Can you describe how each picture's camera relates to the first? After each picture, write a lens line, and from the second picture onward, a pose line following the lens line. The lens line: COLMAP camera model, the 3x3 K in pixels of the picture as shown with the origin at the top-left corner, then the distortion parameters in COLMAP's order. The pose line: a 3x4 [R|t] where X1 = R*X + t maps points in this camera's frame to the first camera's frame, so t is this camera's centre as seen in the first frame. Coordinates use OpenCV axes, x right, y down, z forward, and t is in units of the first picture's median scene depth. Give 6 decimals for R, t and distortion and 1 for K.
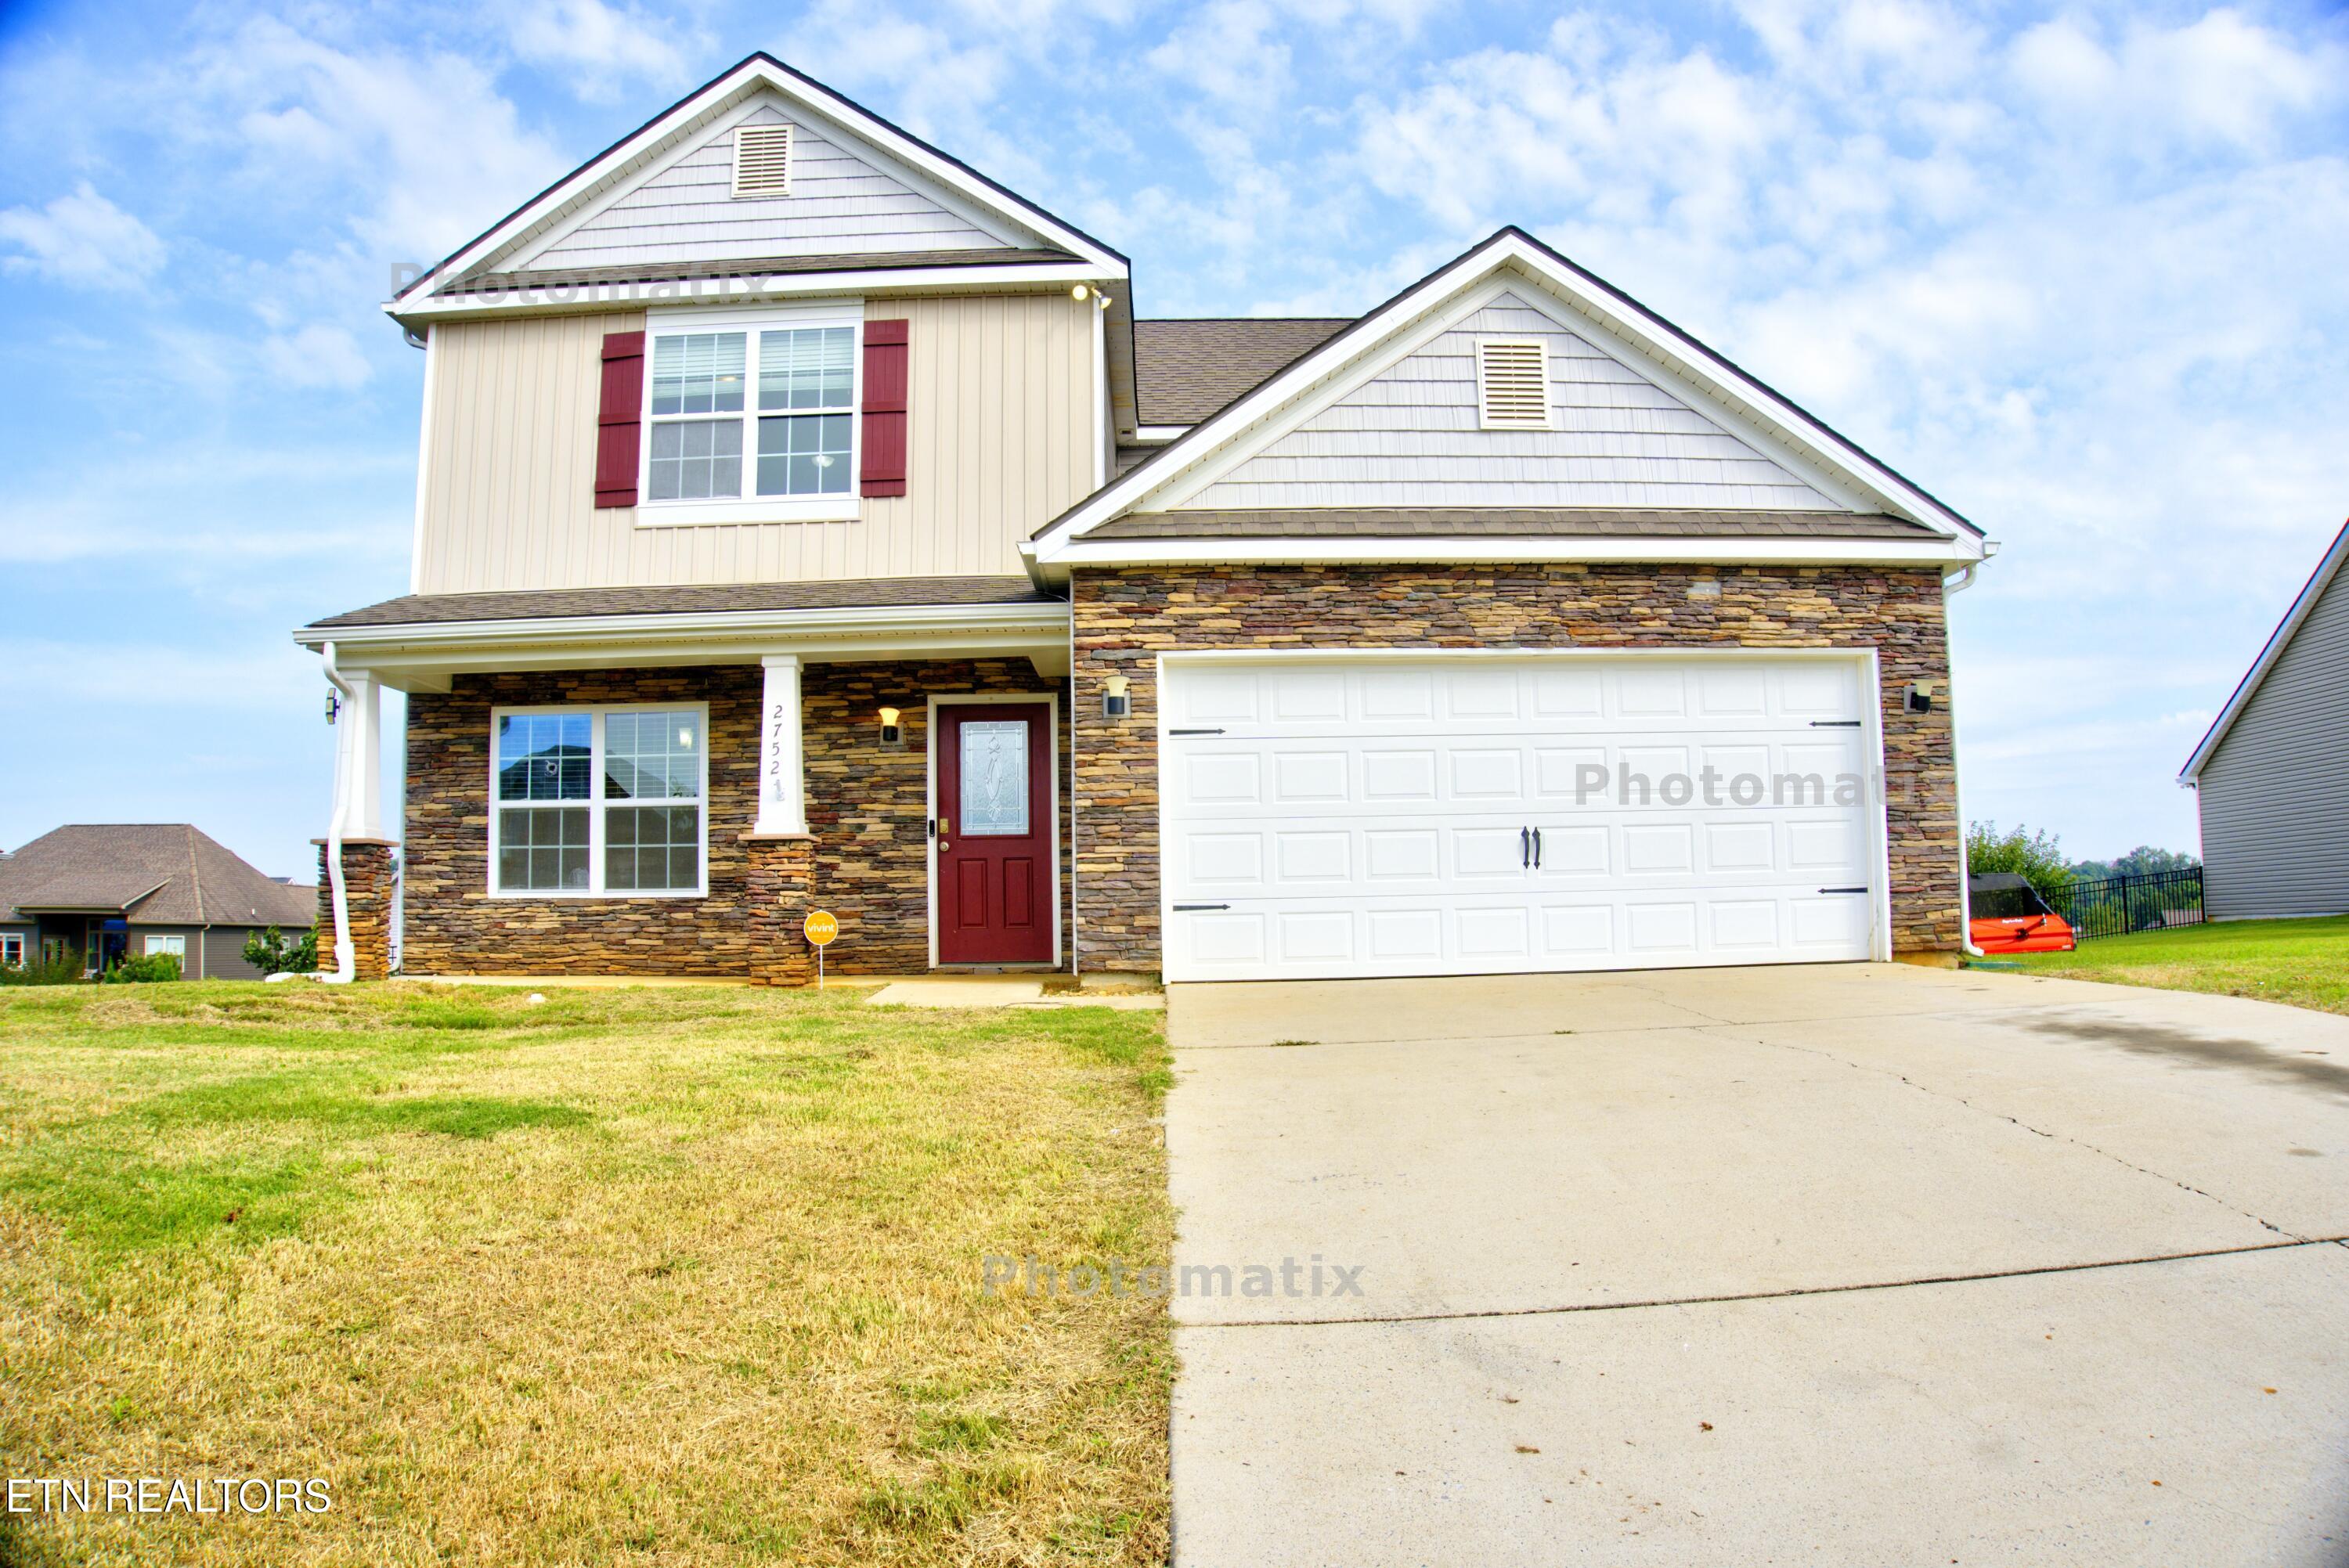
lens RADIAL K [[1635.1, 0, 1206.4], [0, 1635.1, 784.1], [0, 0, 1]] dist [-0.256080, 0.122552]
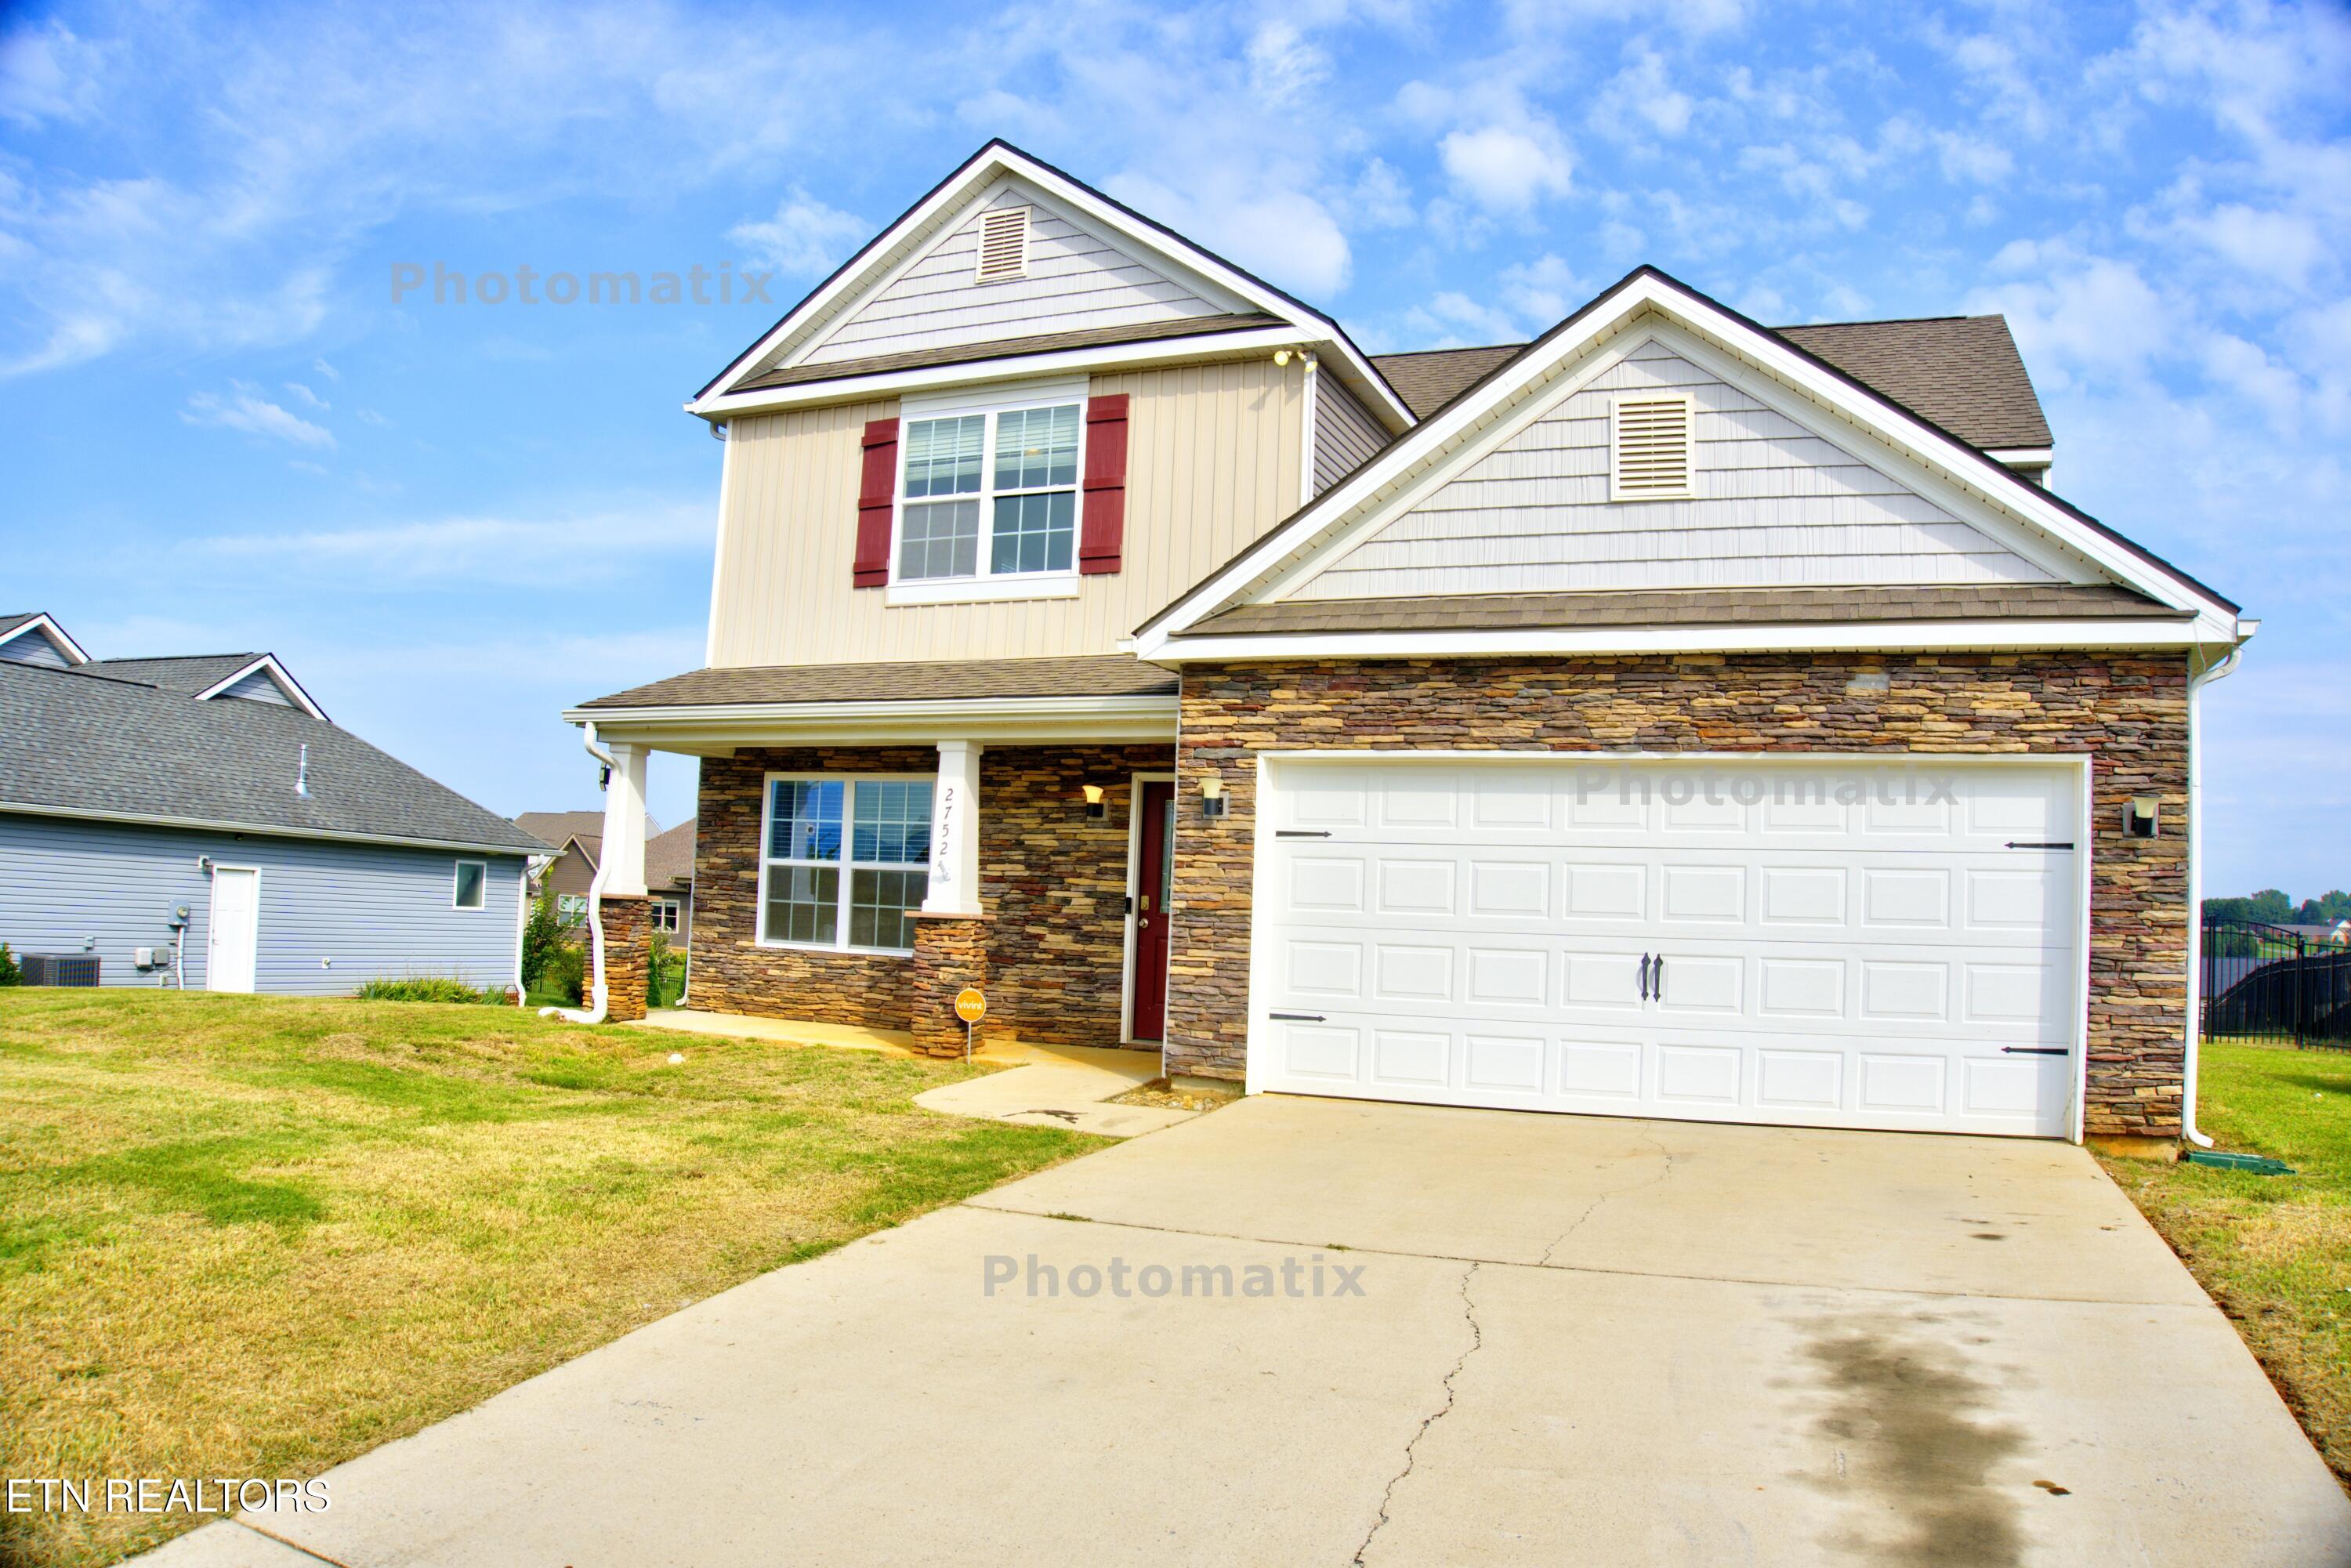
lens RADIAL K [[1636.6, 0, 1207.4], [0, 1636.6, 784.1], [0, 0, 1]] dist [-0.256080, 0.122552]
pose [[0.914894, 0.024261, -0.402965, 0.322872], [-0.020228, 0.999694, 0.014262, -0.072536], [0.403187, -0.004897, 0.915104, 0.100918]]
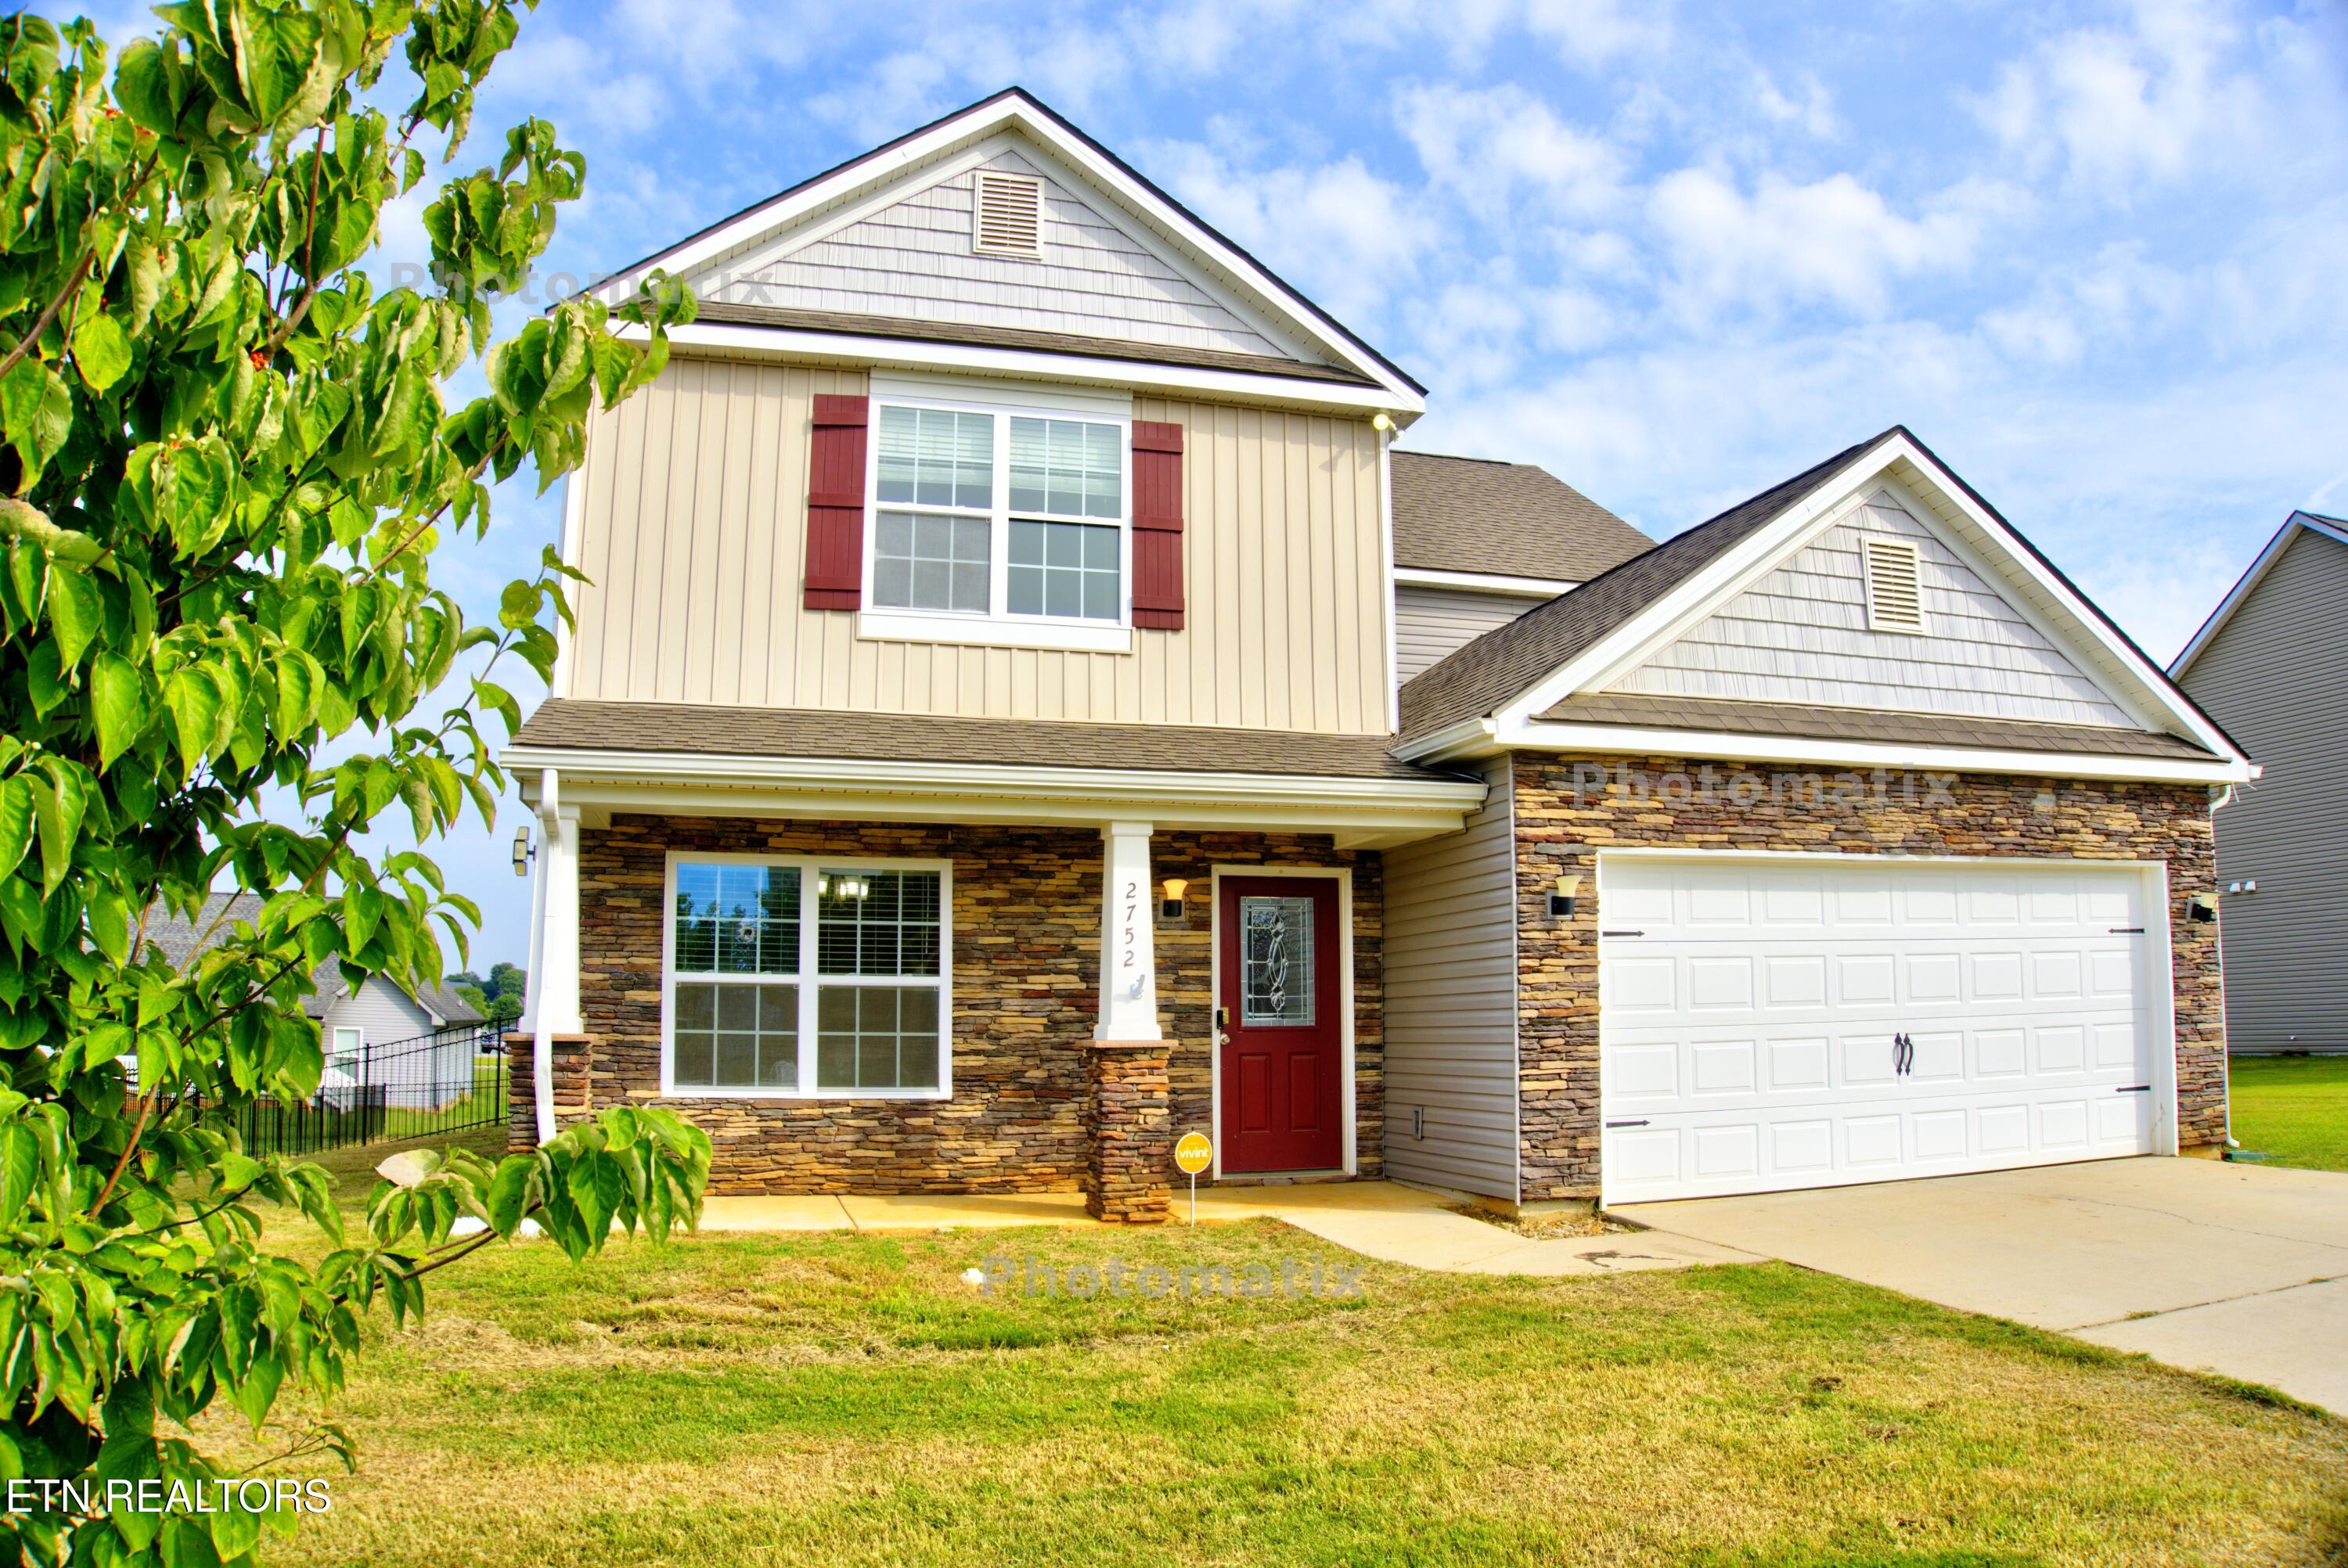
lens RADIAL K [[1634.3, 0, 1205.9], [0, 1634.3, 784.1], [0, 0, 1]] dist [-0.256080, 0.122552]
pose [[0.964944, 0.052366, 0.257179, -0.461546], [-0.038547, 0.997544, -0.058488, -0.053588], [-0.259610, 0.046524, 0.964592, 0.179632]]
